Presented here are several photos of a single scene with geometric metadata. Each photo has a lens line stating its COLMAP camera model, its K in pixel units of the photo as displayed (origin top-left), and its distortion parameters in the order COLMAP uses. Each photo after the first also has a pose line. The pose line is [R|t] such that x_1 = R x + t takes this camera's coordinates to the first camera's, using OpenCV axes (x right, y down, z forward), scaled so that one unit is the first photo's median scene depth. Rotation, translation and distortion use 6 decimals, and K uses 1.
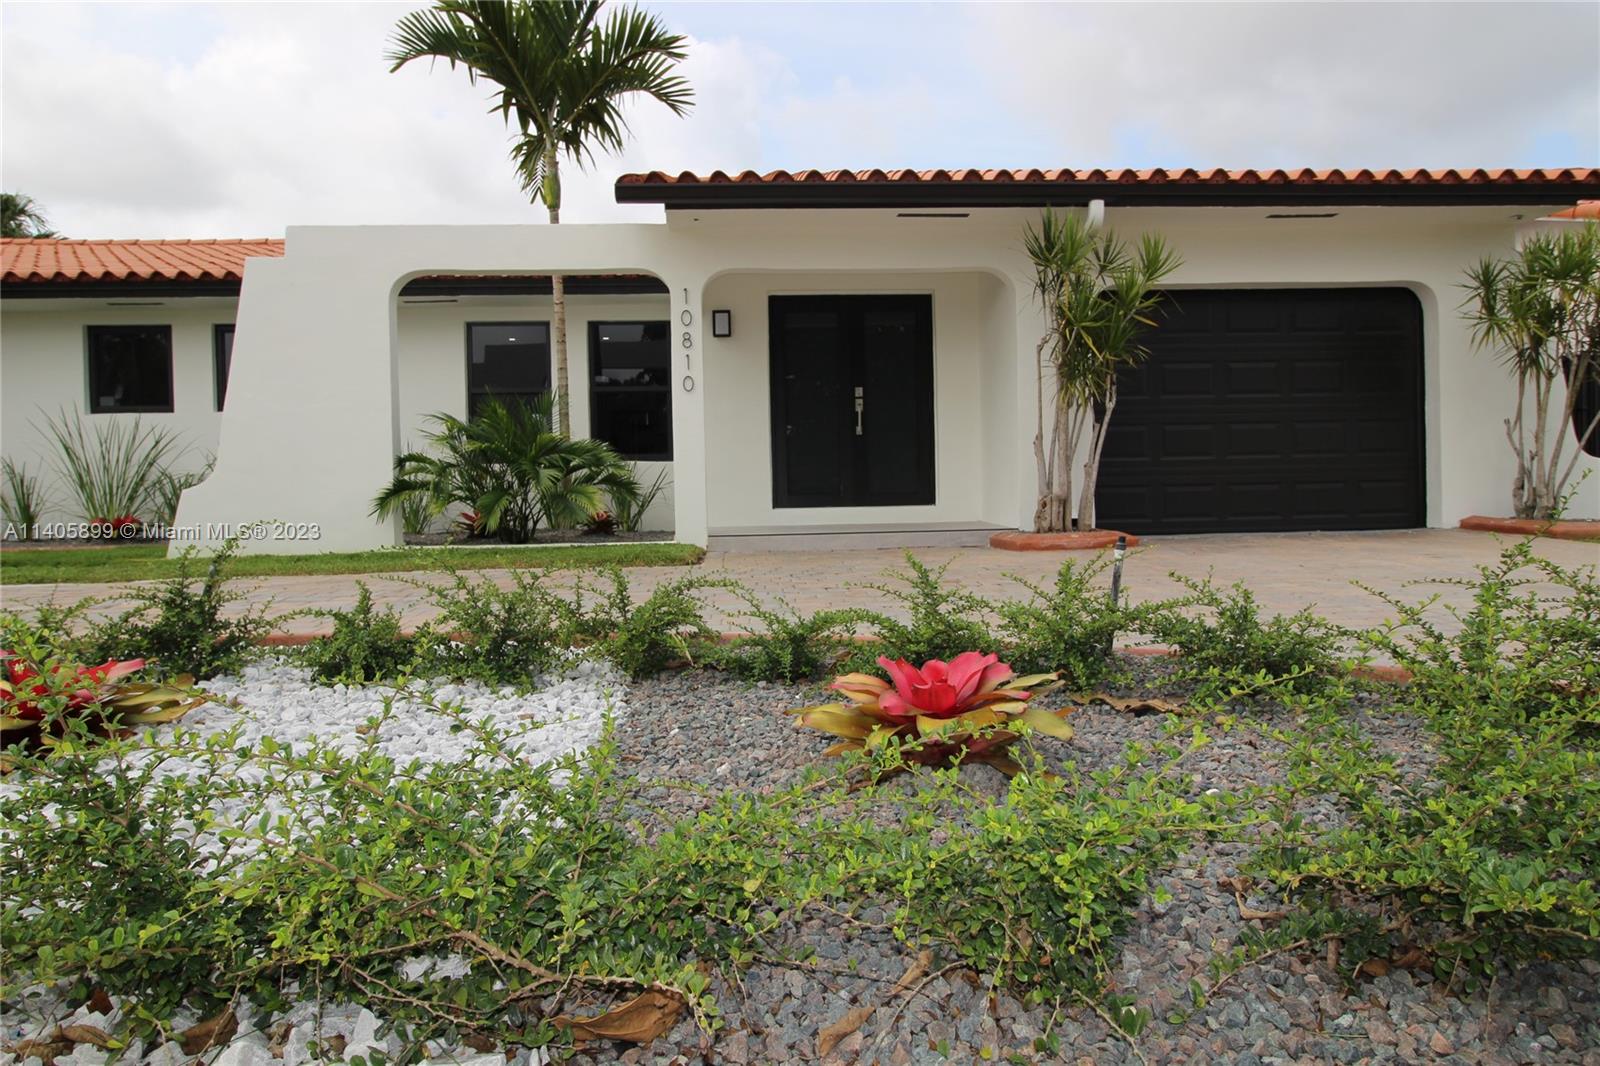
lens RADIAL K [[1048.7, 0, 800.0], [0, 1048.7, 533.0], [0, 0, 1]] dist [-0.003134, -0.000071]
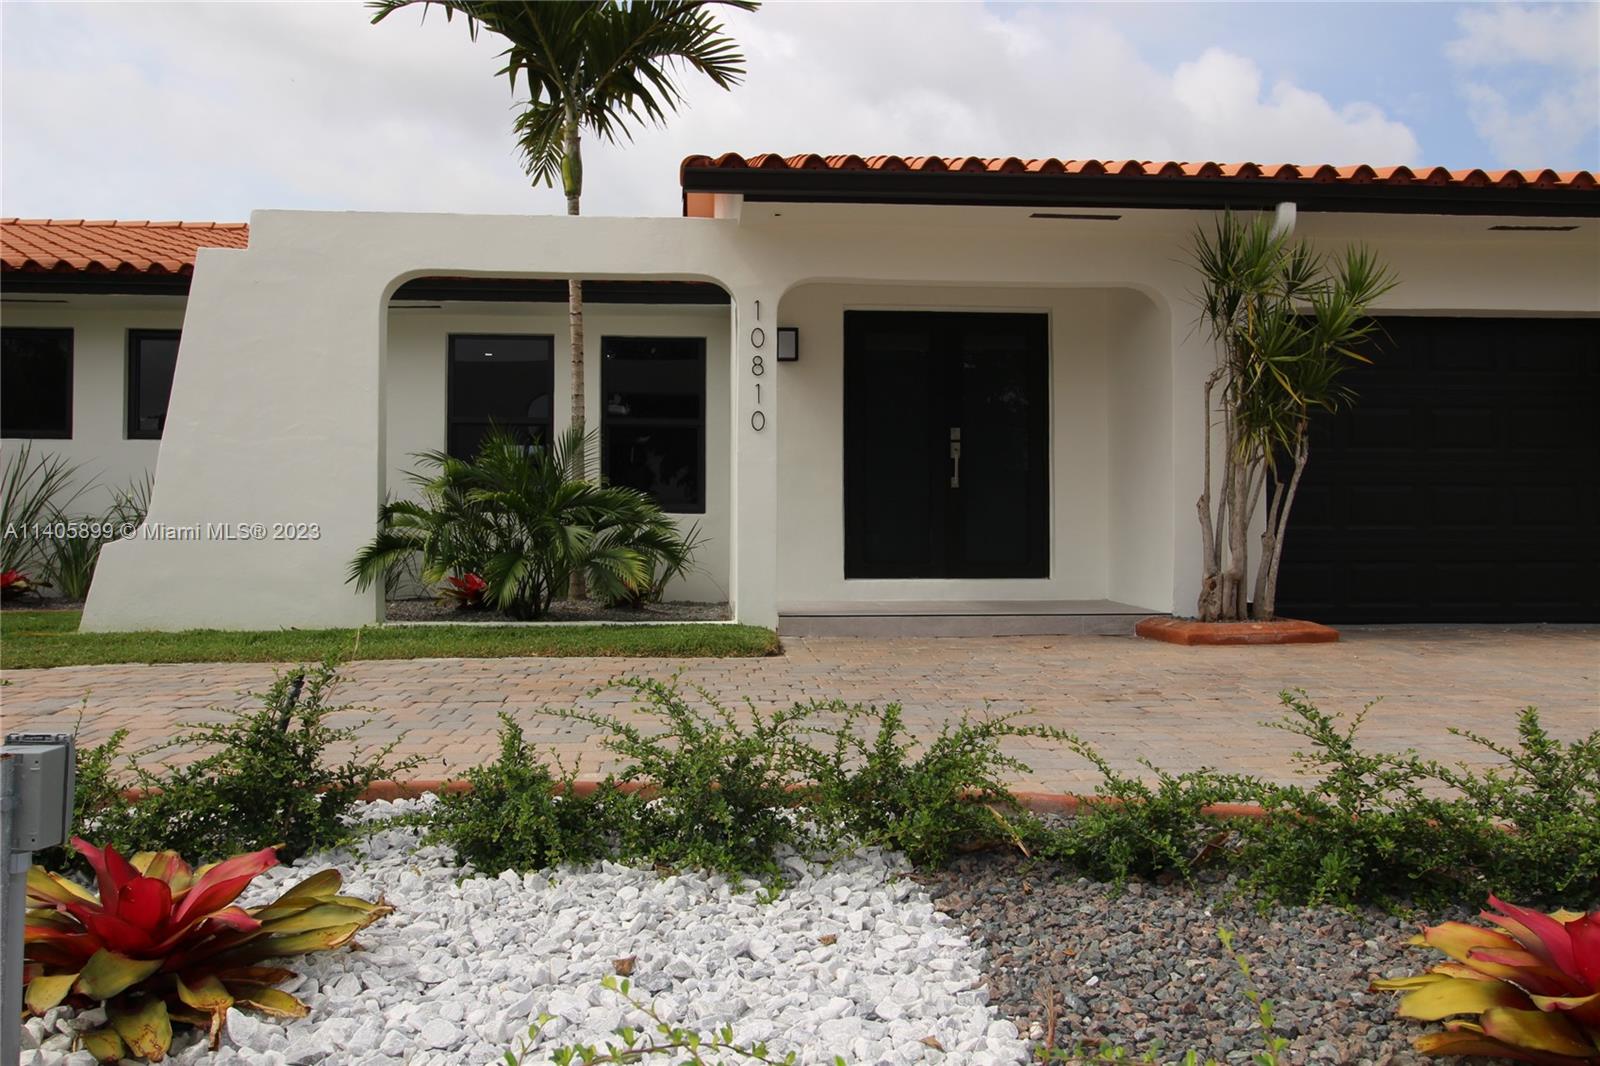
lens RADIAL K [[1282.2, 0, 800.0], [0, 1282.2, 533.0], [0, 0, 1]] dist [0.004792, -0.004124]
pose [[0.999672, 0.020782, 0.014992, -0.083063], [-0.020074, 0.998742, -0.045945, -0.014344], [-0.015928, 0.045629, 0.998831, 0.042534]]
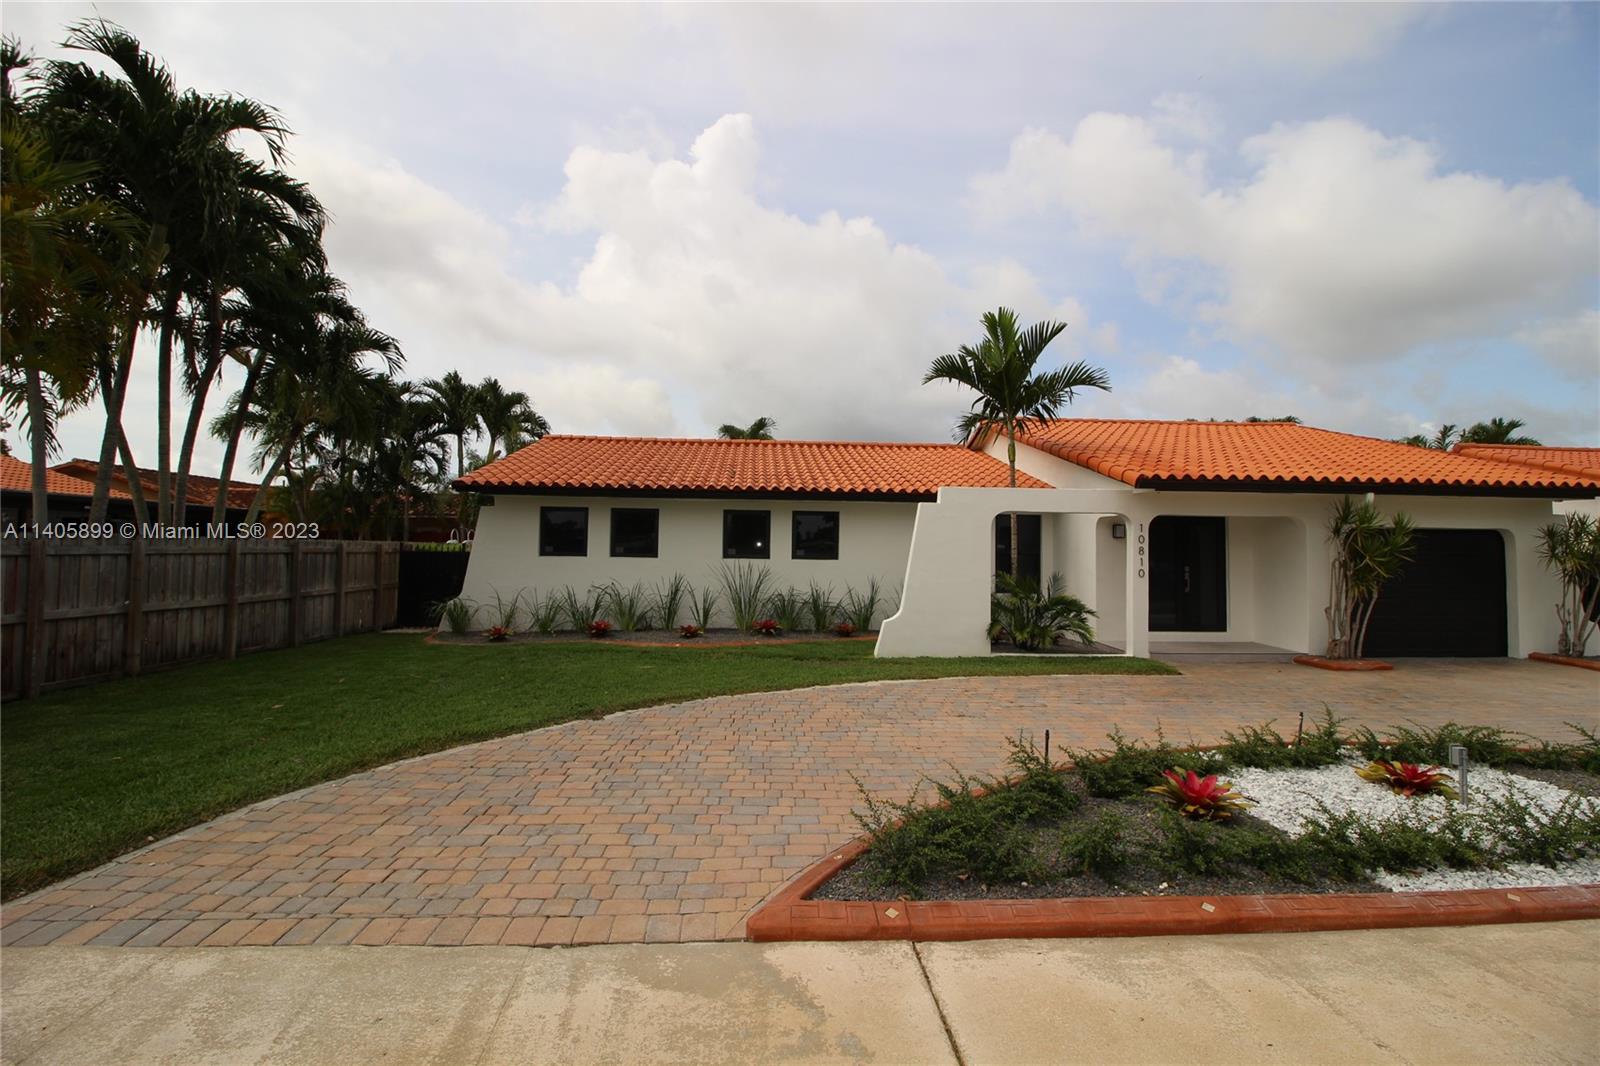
lens RADIAL K [[731.6, 0, 800.0], [0, 731.6, 533.0], [0, 0, 1]] dist [-0.001904, -0.000164]
pose [[0.999350, 0.035289, 0.007394, -0.709268], [-0.034680, 0.996902, -0.070593, -0.094027], [-0.009863, 0.070291, 0.997478, -0.321432]]
